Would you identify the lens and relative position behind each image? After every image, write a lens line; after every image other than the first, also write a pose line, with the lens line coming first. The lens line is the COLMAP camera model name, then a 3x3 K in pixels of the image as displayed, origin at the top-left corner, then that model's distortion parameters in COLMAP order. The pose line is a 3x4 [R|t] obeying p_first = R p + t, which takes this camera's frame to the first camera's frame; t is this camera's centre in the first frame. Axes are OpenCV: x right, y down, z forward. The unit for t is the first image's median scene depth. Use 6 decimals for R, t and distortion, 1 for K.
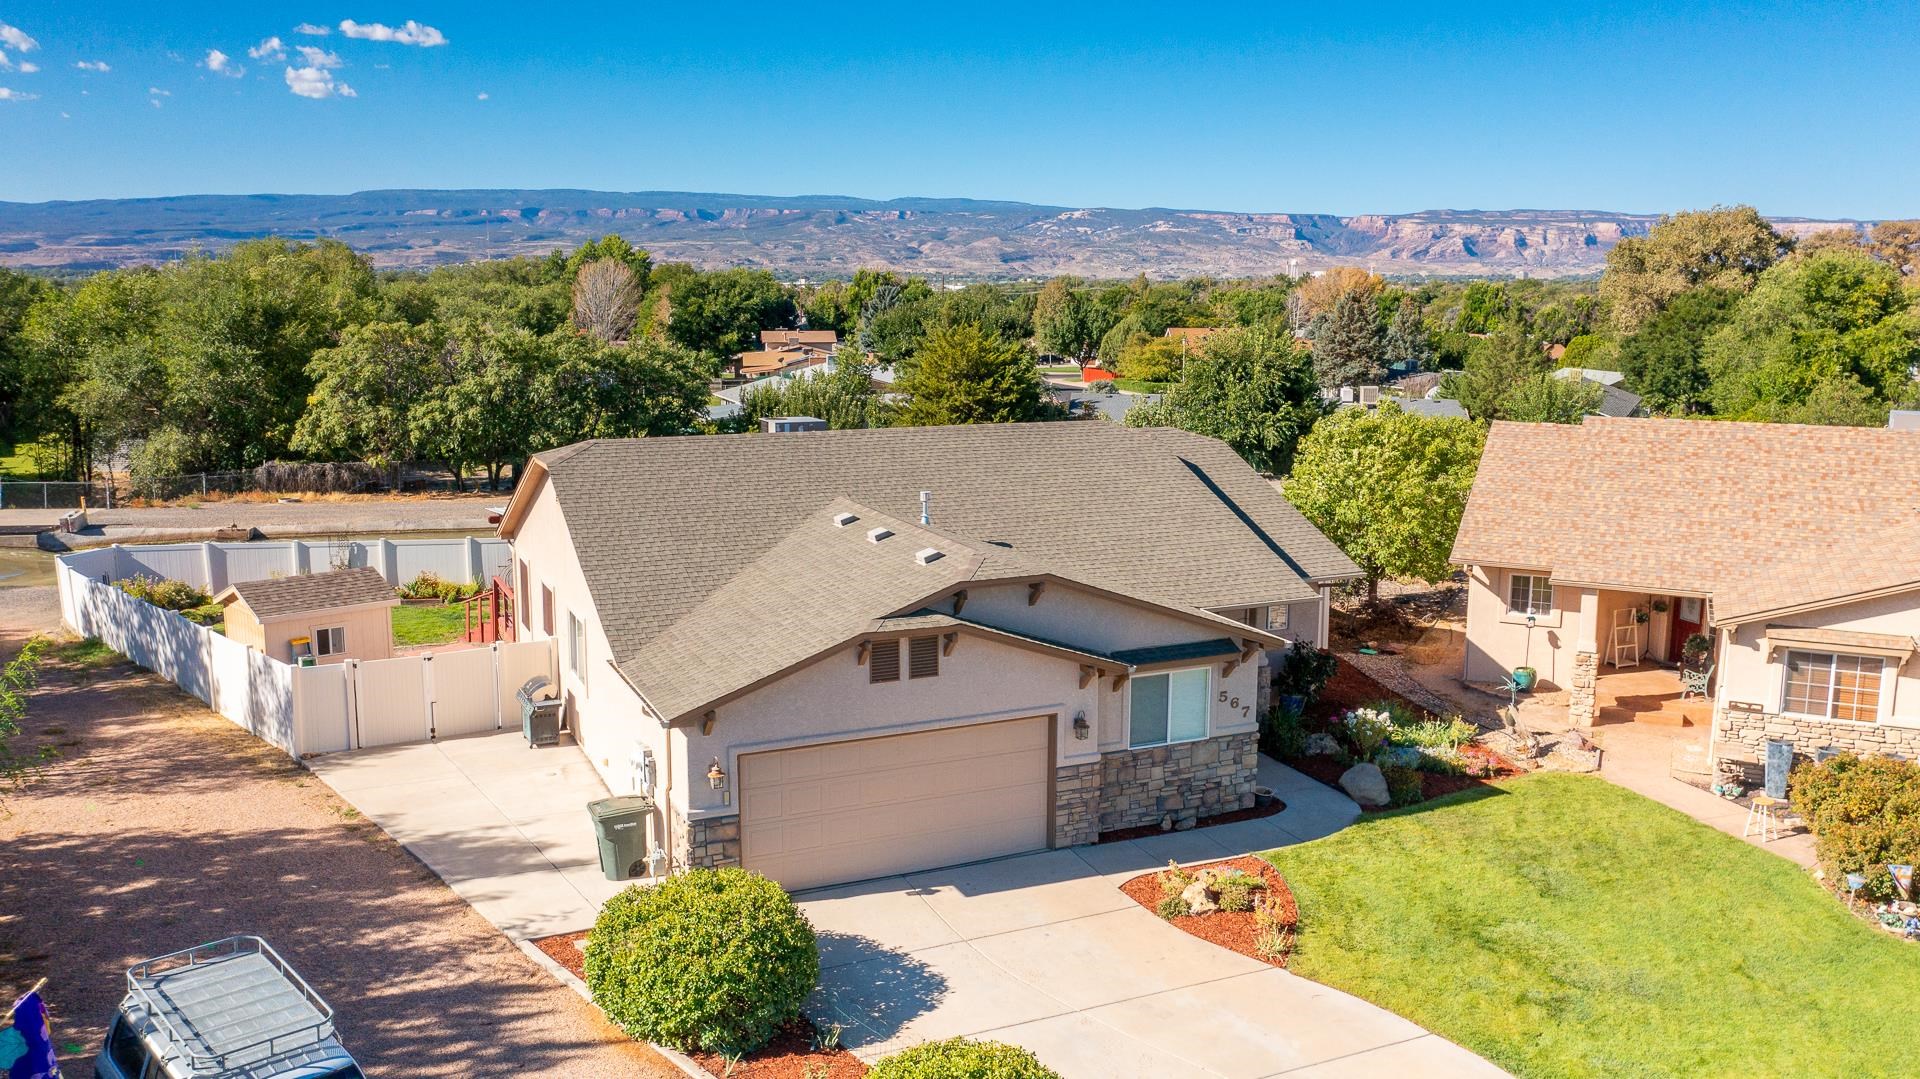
lens RADIAL K [[1517.1, 0, 950.4], [0, 1517.1, 541.5], [0, 0, 1]] dist [-0.013772, -0.003233]
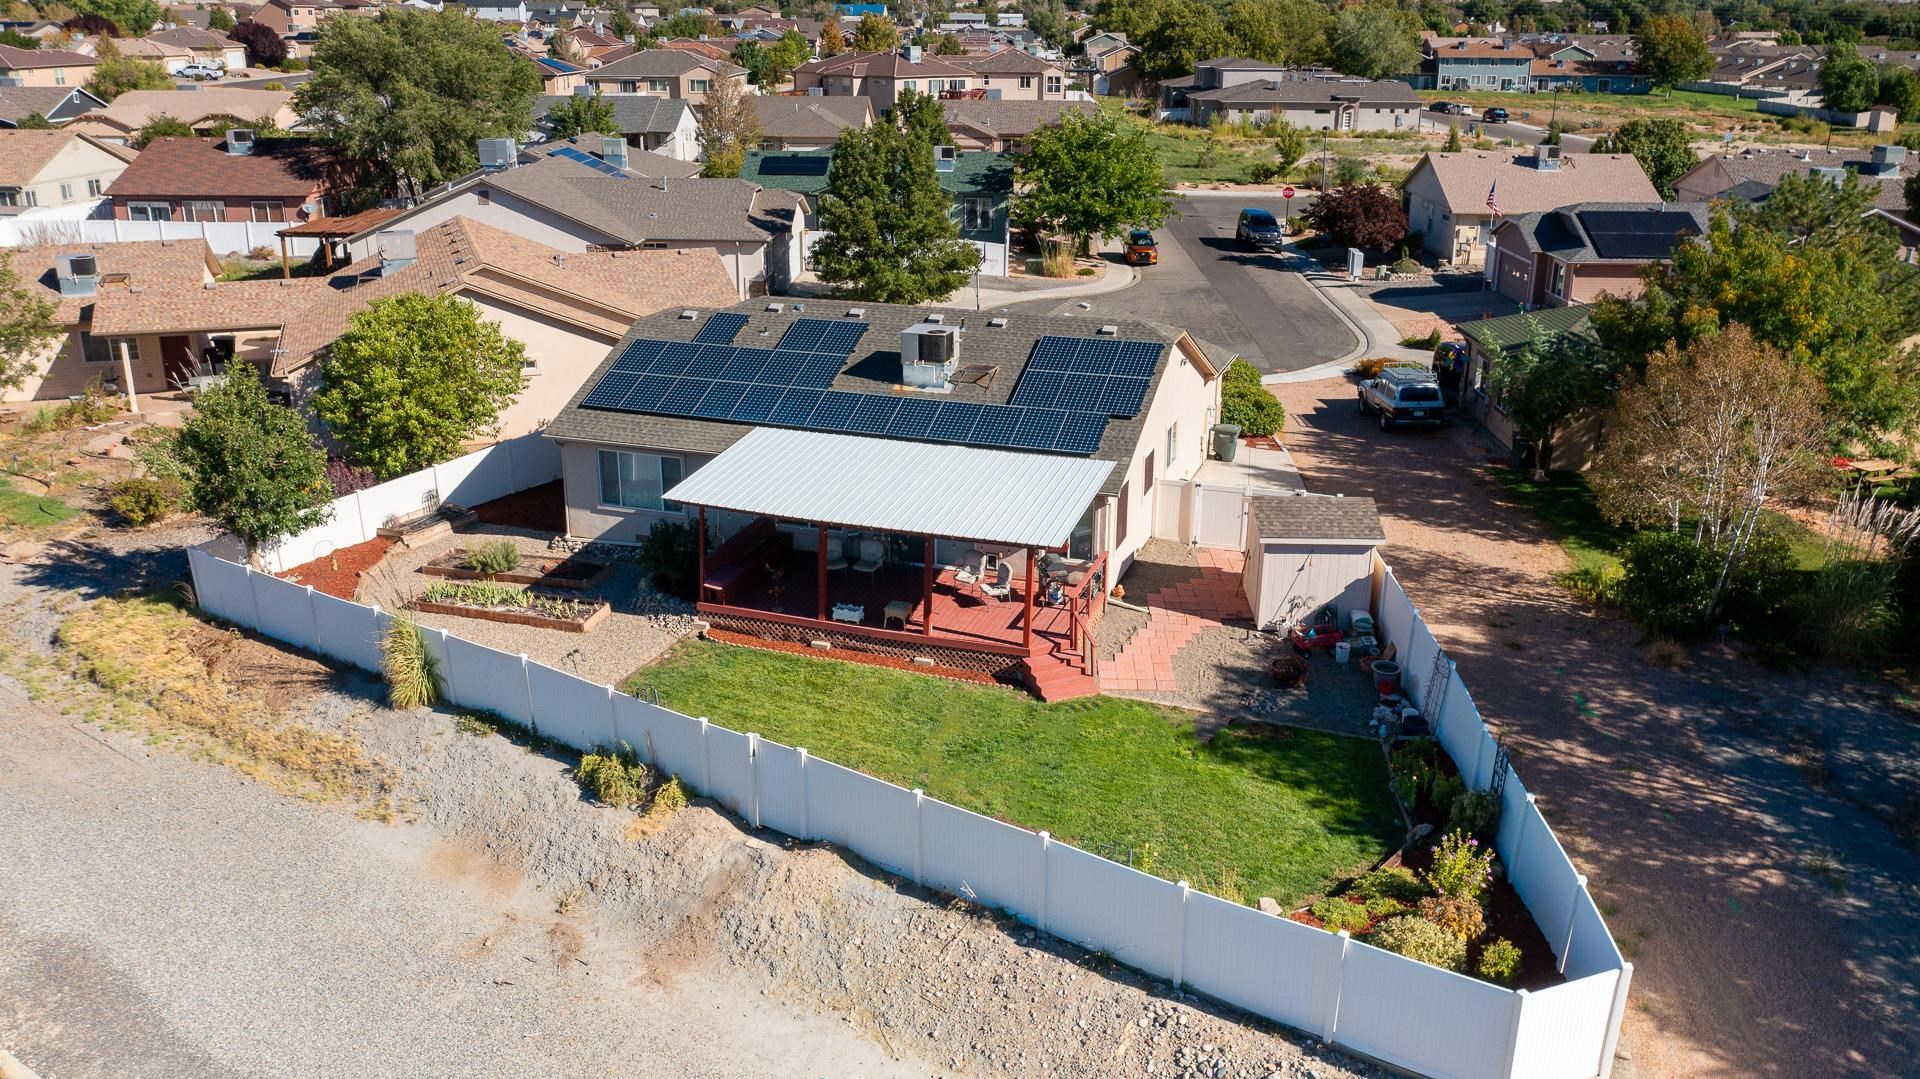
lens RADIAL K [[1517.1, 0, 962.5], [0, 1517.1, 538.2], [0, 0, 1]] dist [-0.013772, -0.003233]
pose [[-0.722391, -0.228386, 0.652680, -1.148985], [0.117945, 0.889353, 0.441746, -0.564415], [-0.681352, 0.396094, -0.615524, 2.203602]]
